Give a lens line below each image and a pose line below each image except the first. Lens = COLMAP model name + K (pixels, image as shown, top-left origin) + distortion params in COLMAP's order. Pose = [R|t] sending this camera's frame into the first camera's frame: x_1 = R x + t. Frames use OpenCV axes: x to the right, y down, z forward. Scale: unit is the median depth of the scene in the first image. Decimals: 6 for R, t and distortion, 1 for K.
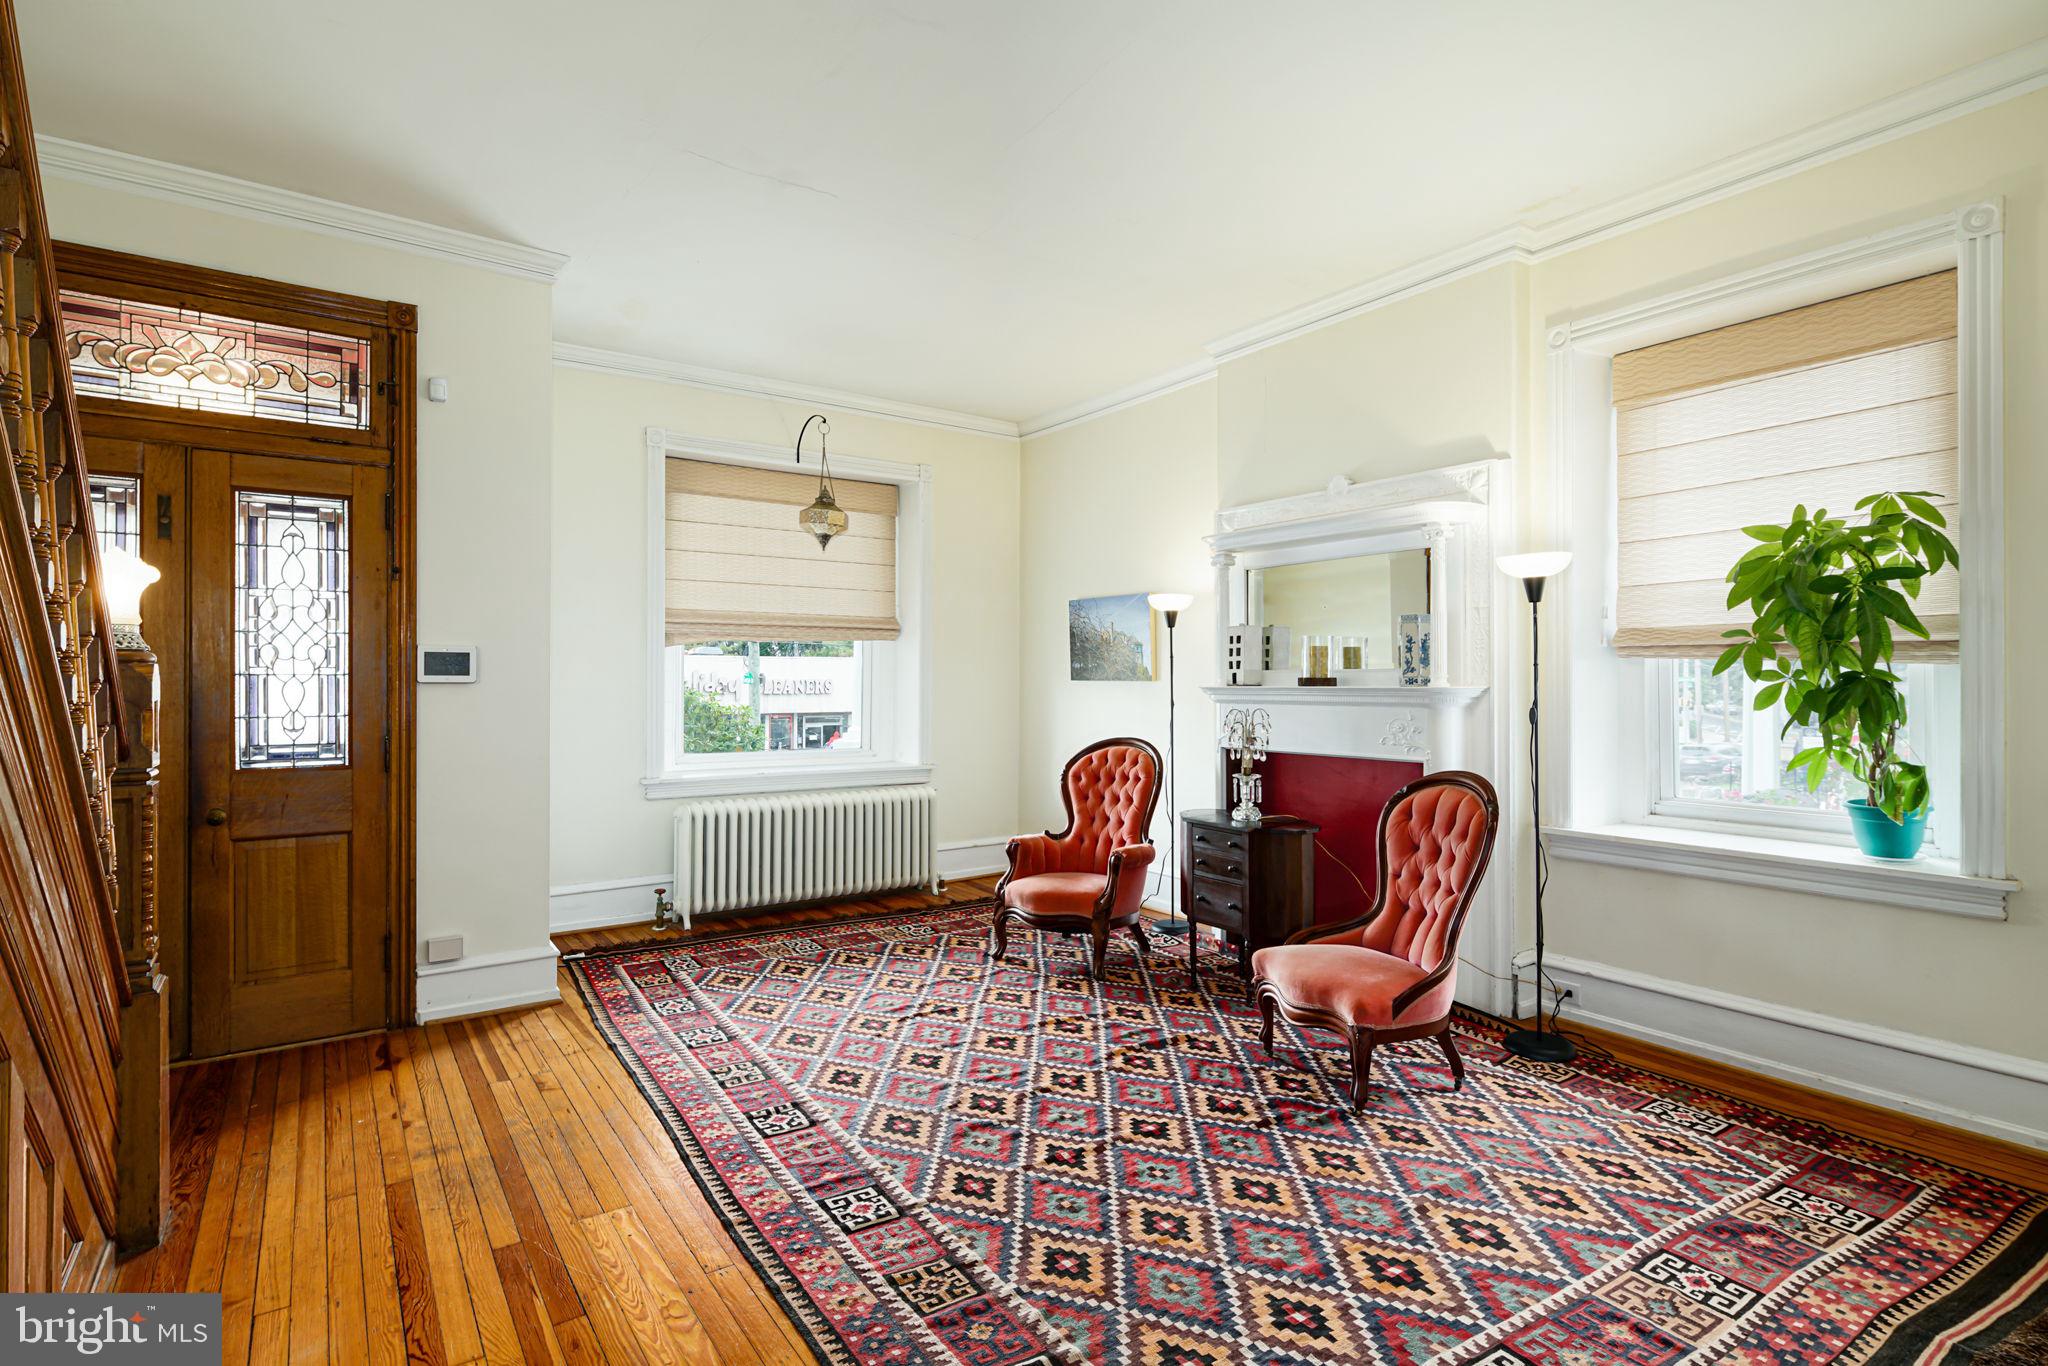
lens RADIAL K [[1026.4, 0, 1041.7], [0, 1026.4, 684.1], [0, 0, 1]] dist [-0.001744, -0.002603]
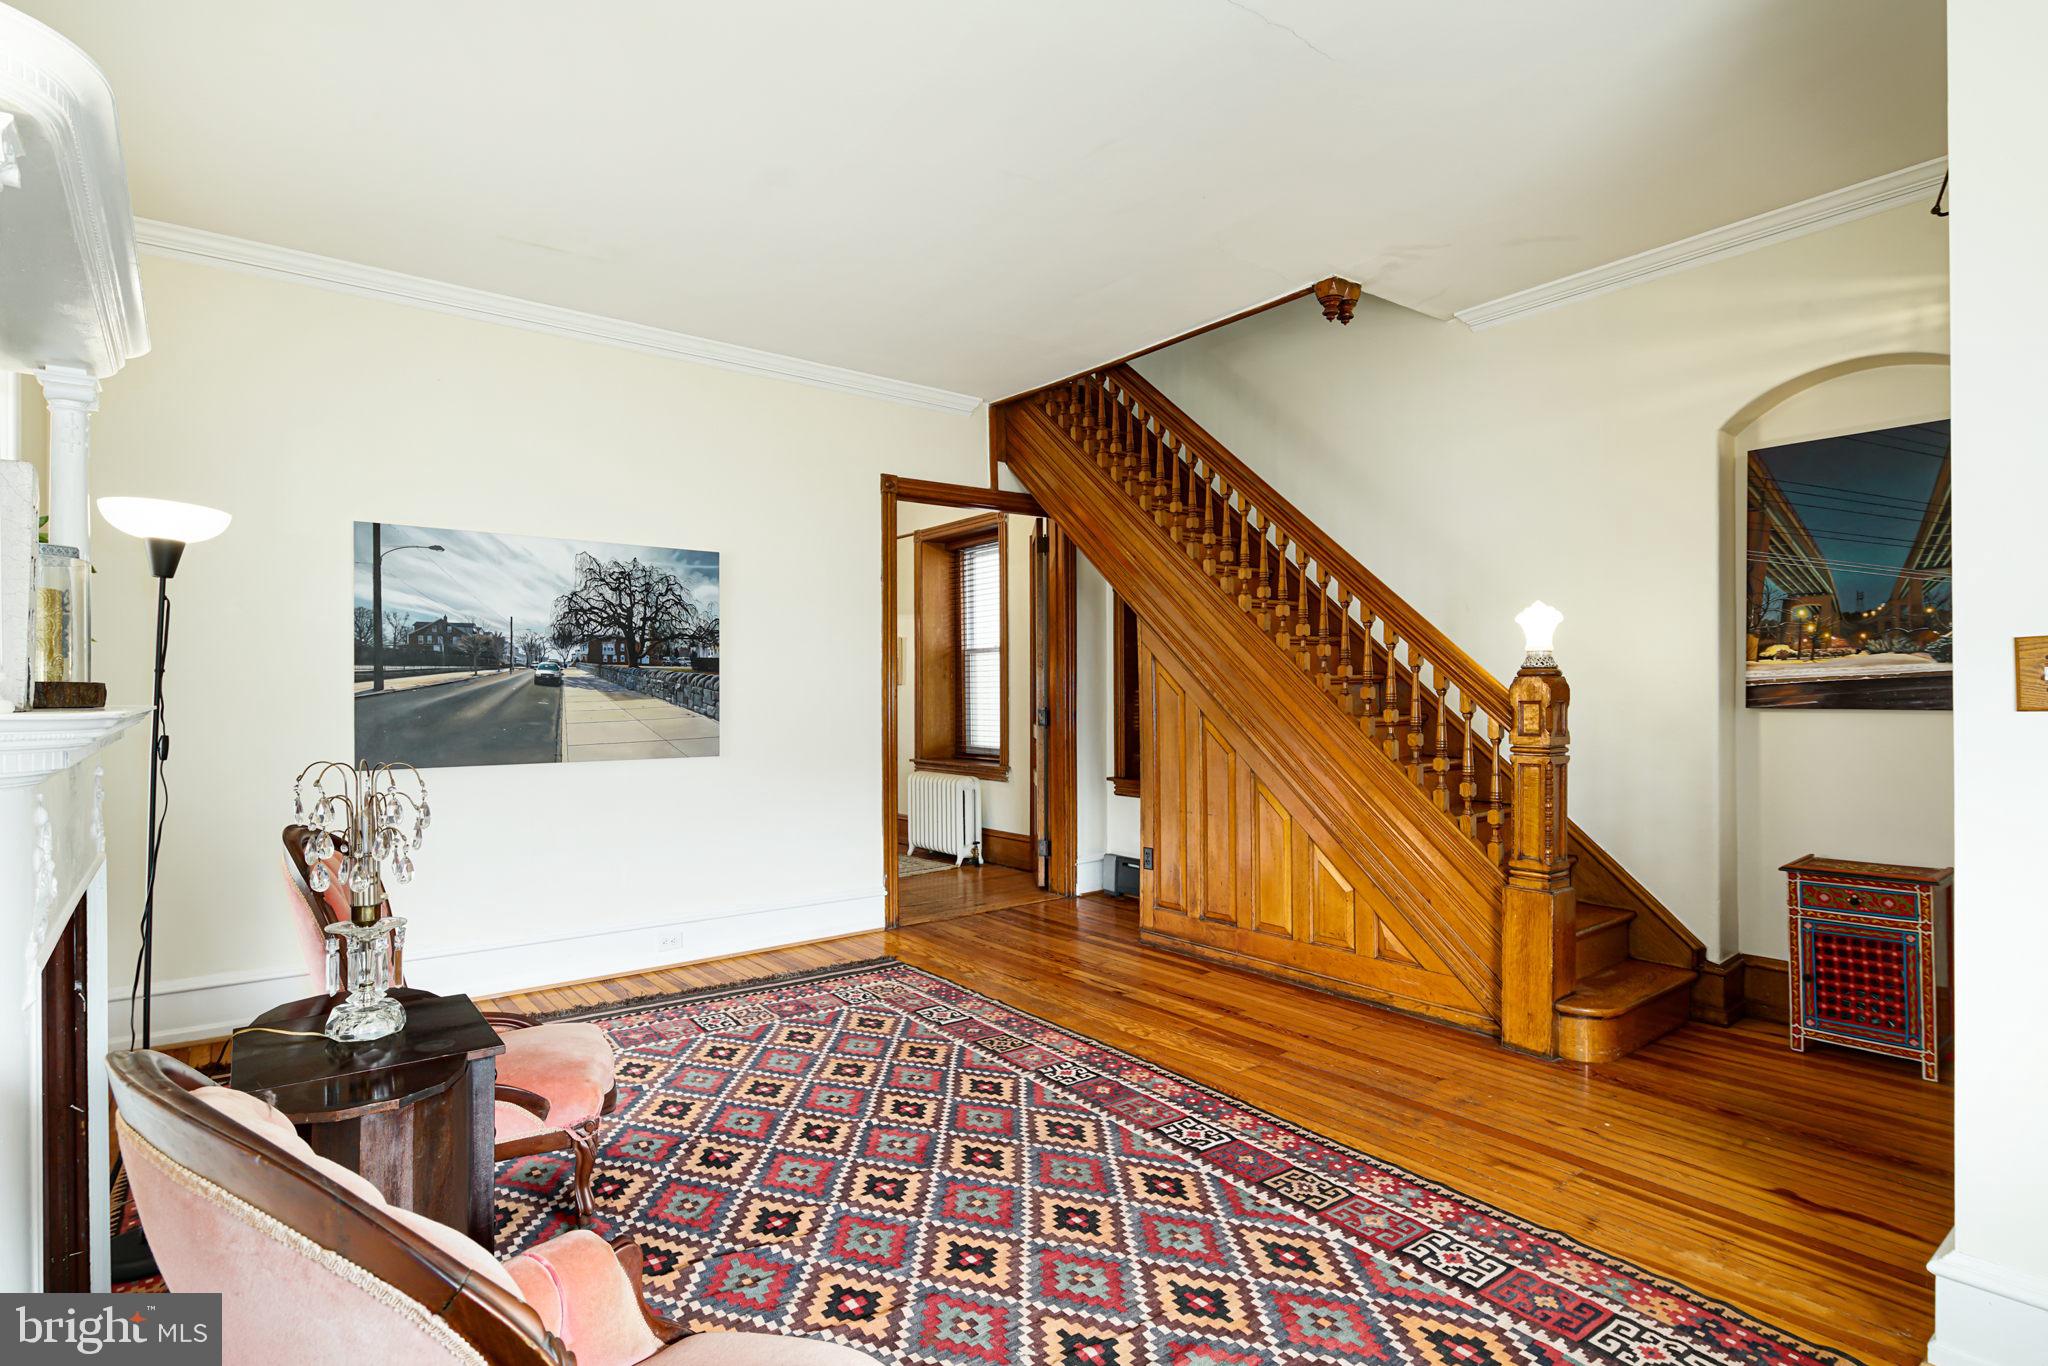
lens RADIAL K [[1026.4, 0, 1066.0], [0, 1026.4, 689.7], [0, 0, 1]] dist [-0.001744, -0.002603]
pose [[-0.997250, 0.004754, -0.073957, -0.054714], [0.004843, 0.999988, -0.001017, -0.001723], [0.073952, -0.001372, -0.997261, 1.716505]]
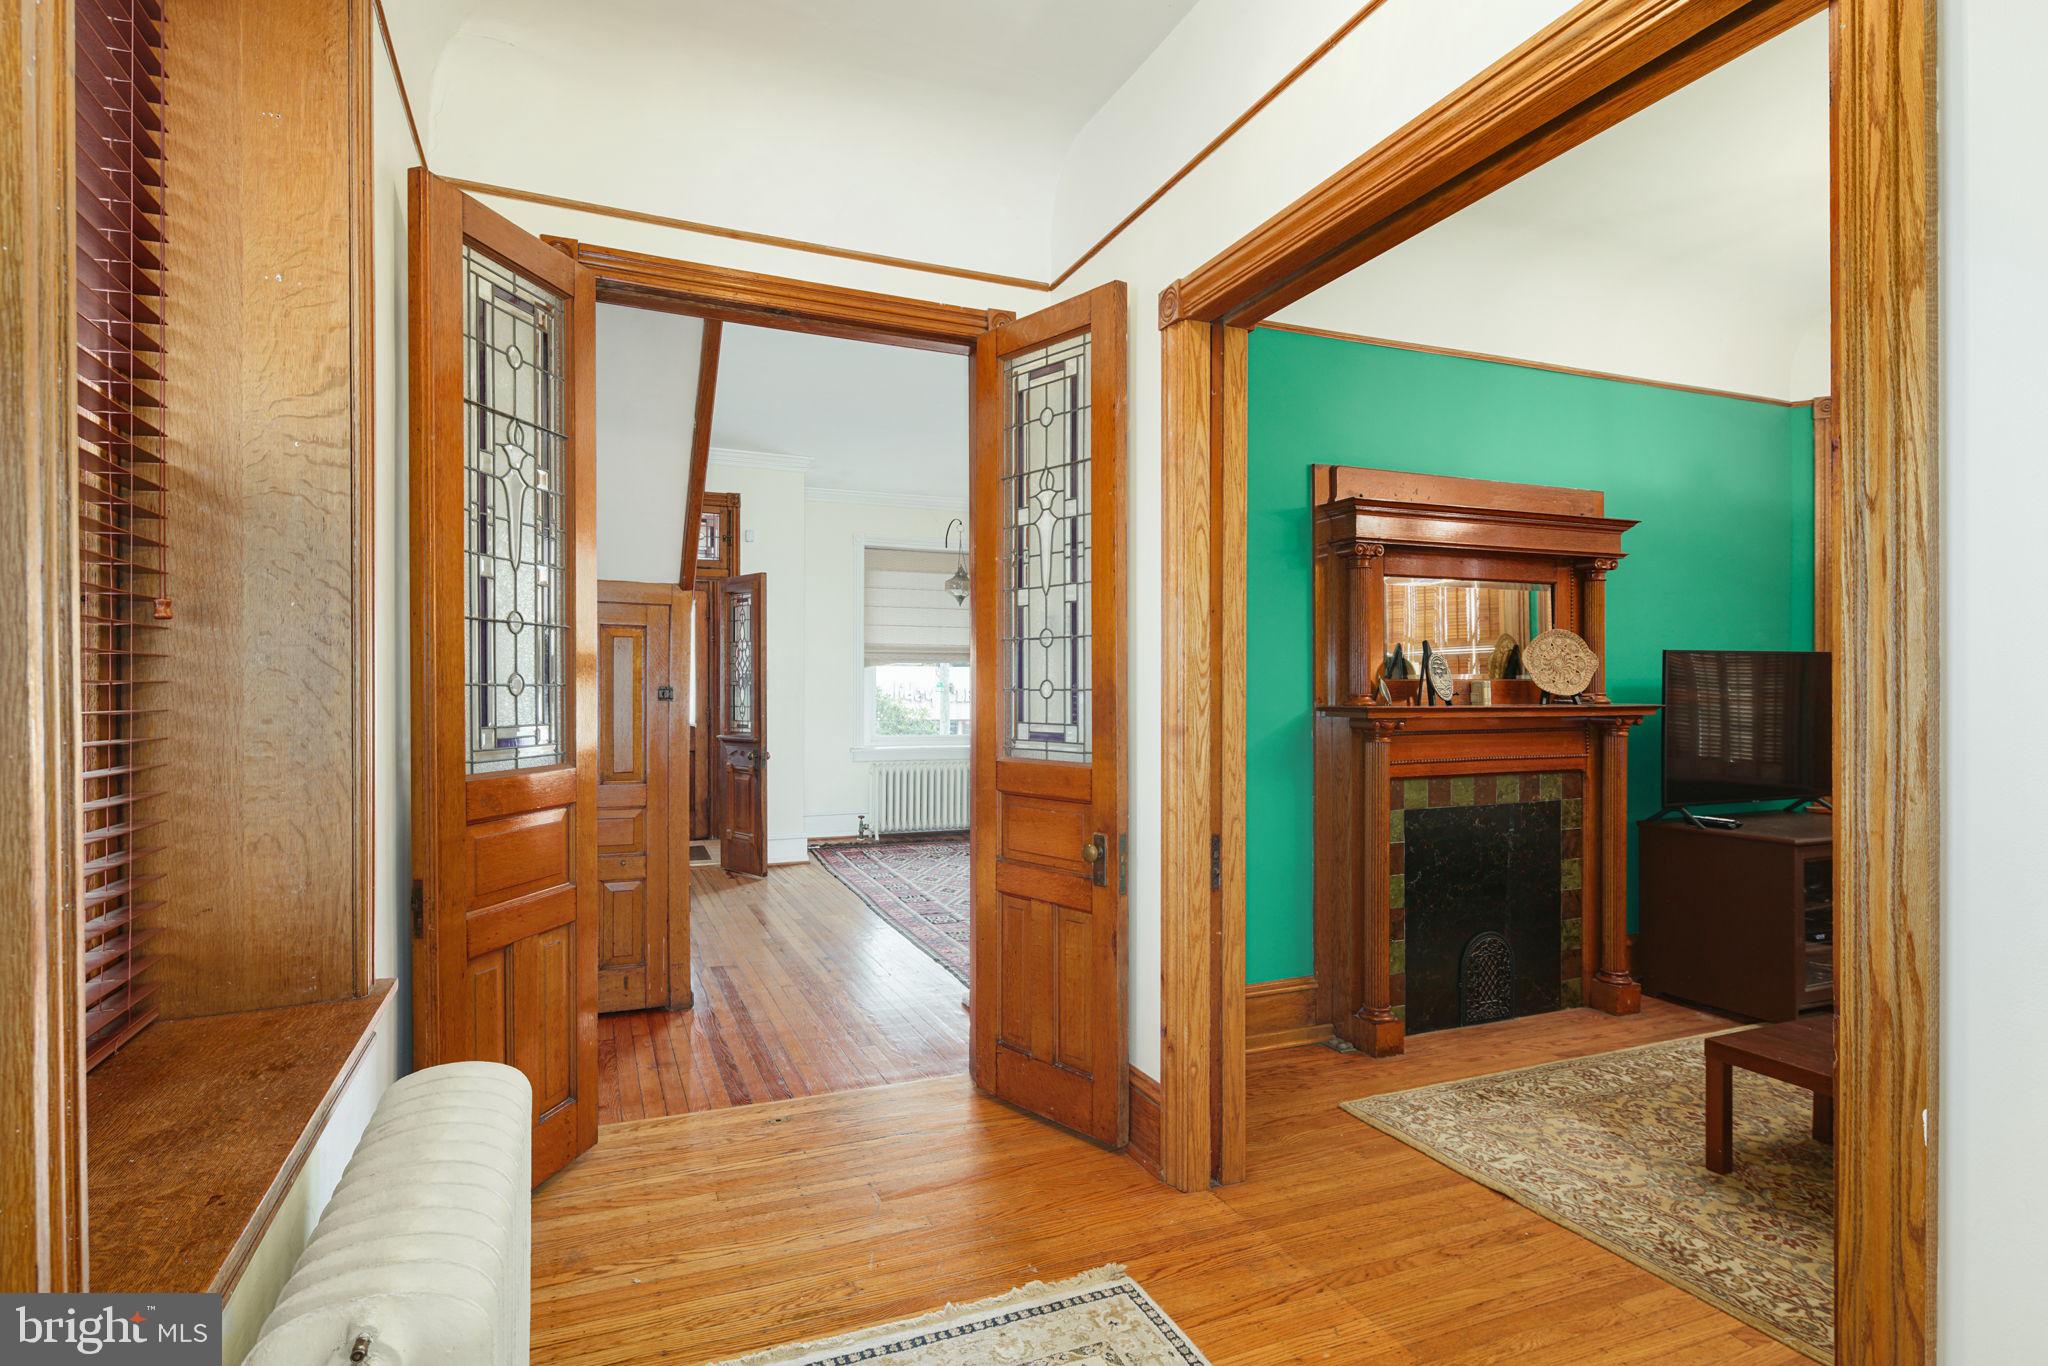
lens RADIAL K [[1026.4, 0, 1009.5], [0, 1026.4, 688.1], [0, 0, 1]] dist [-0.001744, -0.002603]
pose [[0.976835, -0.000672, -0.213992, 0.332963], [-0.000196, 0.999992, -0.004034, 0.001129], [0.213993, 0.003982, 0.976827, -0.876733]]
